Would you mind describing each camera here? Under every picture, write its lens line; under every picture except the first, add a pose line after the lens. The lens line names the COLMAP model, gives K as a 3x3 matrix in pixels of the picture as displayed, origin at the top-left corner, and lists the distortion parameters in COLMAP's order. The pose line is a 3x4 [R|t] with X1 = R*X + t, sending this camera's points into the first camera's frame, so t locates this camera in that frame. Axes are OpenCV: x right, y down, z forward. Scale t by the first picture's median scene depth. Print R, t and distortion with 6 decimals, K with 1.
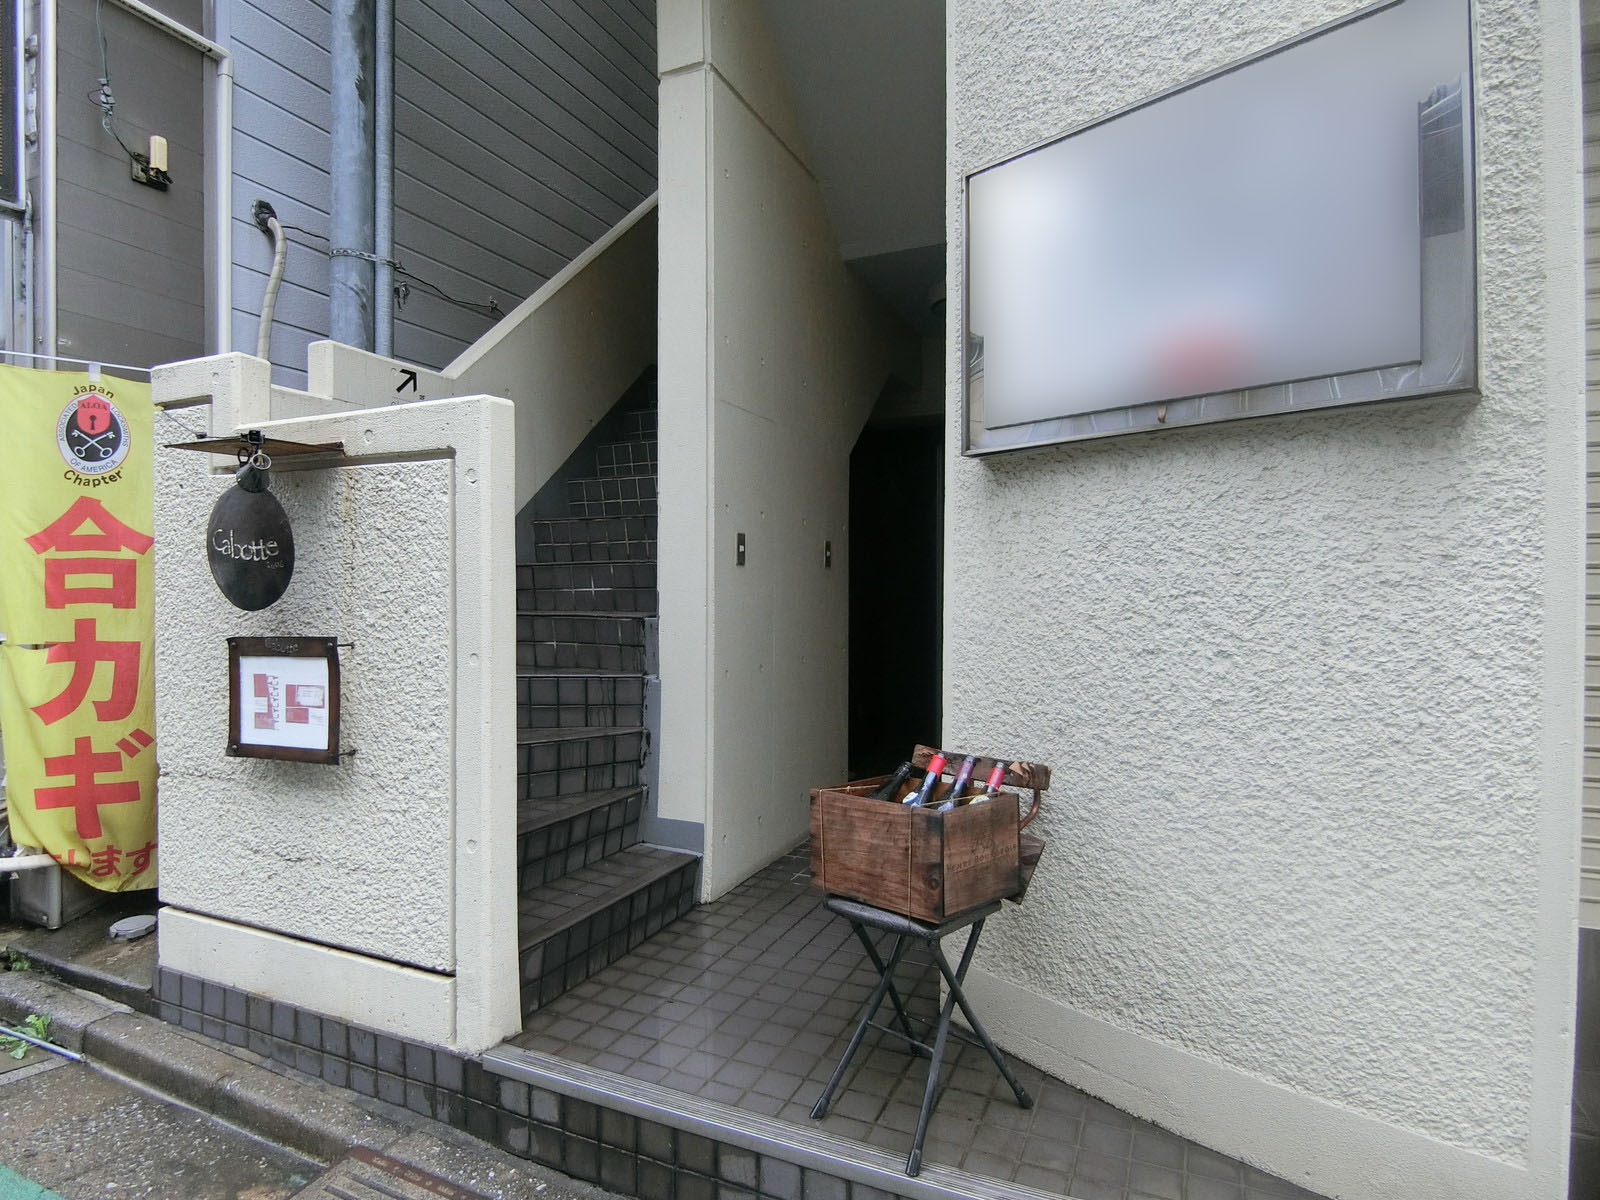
lens RADIAL K [[869.3, 0, 793.2], [0, 869.3, 590.6], [0, 0, 1]] dist [-0.017450, -0.000542]
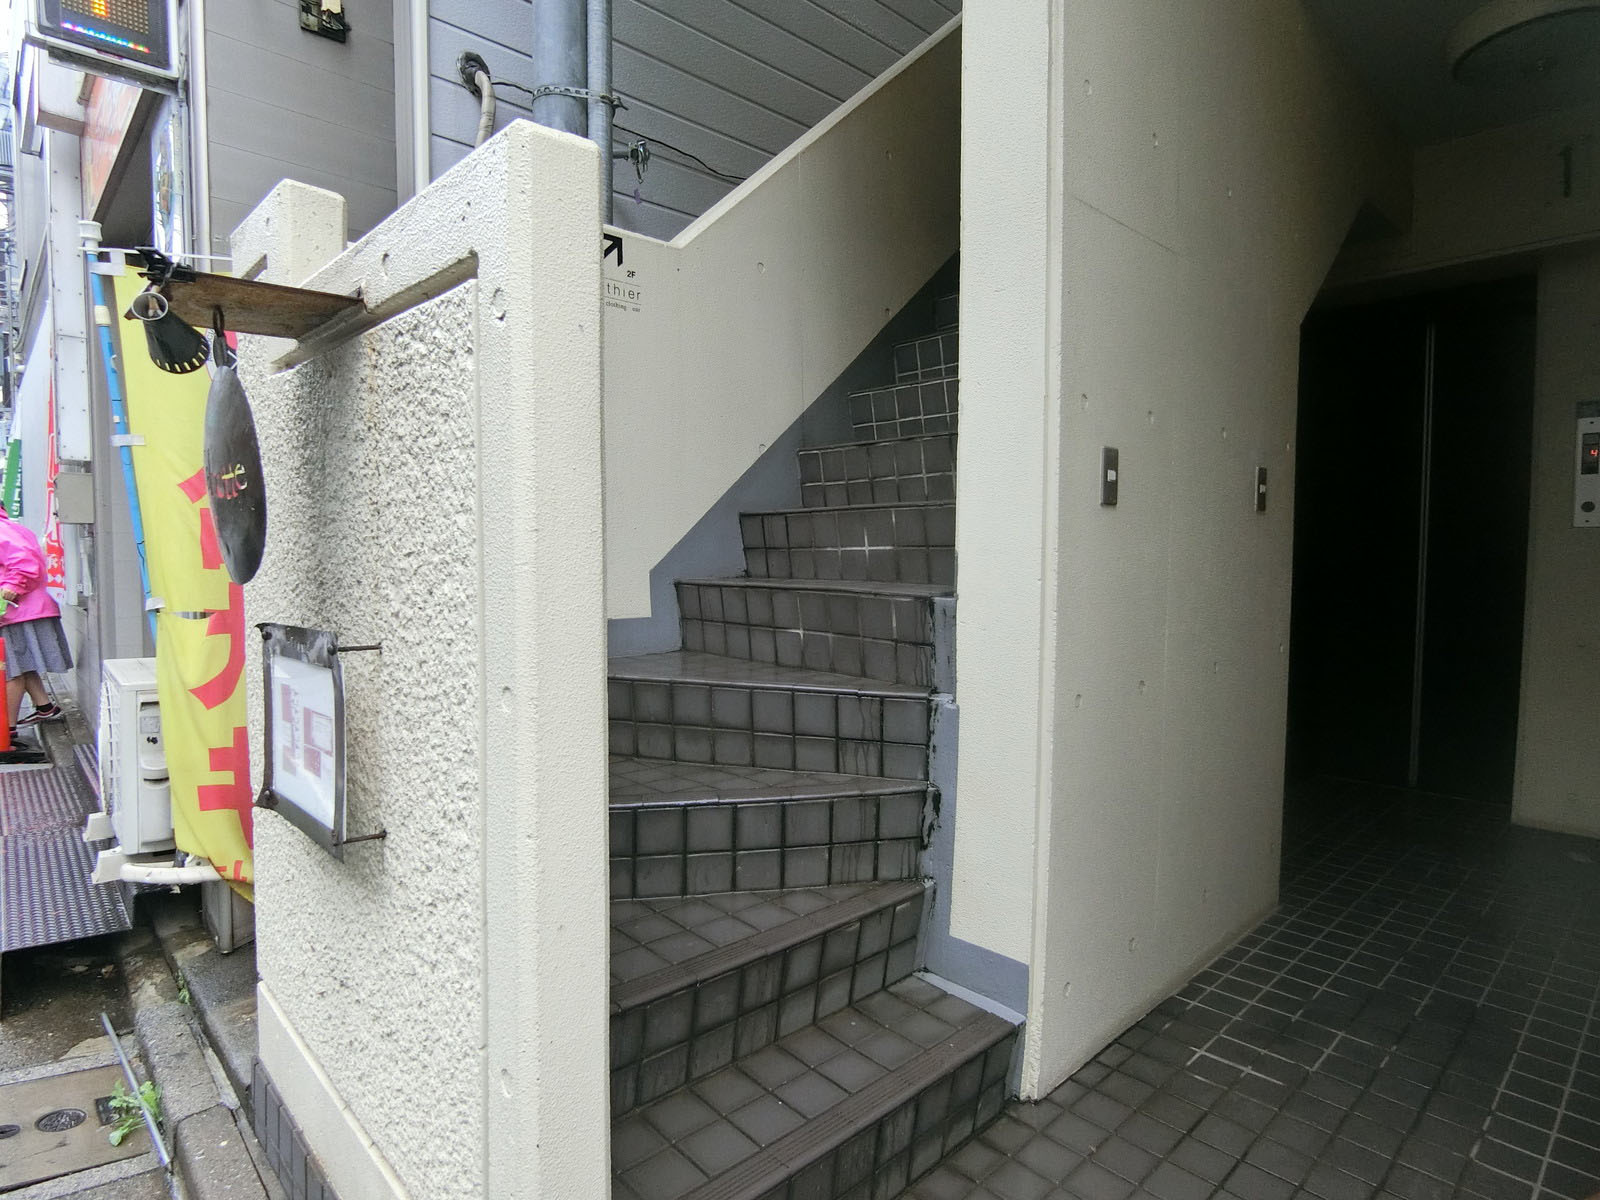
lens RADIAL K [[869.3, 0, 793.2], [0, 869.3, 590.6], [0, 0, 1]] dist [-0.017450, -0.000542]
pose [[0.920201, 0.024230, -0.390696, -0.035560], [-0.004487, 0.998670, 0.051366, -0.003922], [0.391421, -0.045514, 0.919086, 0.516142]]
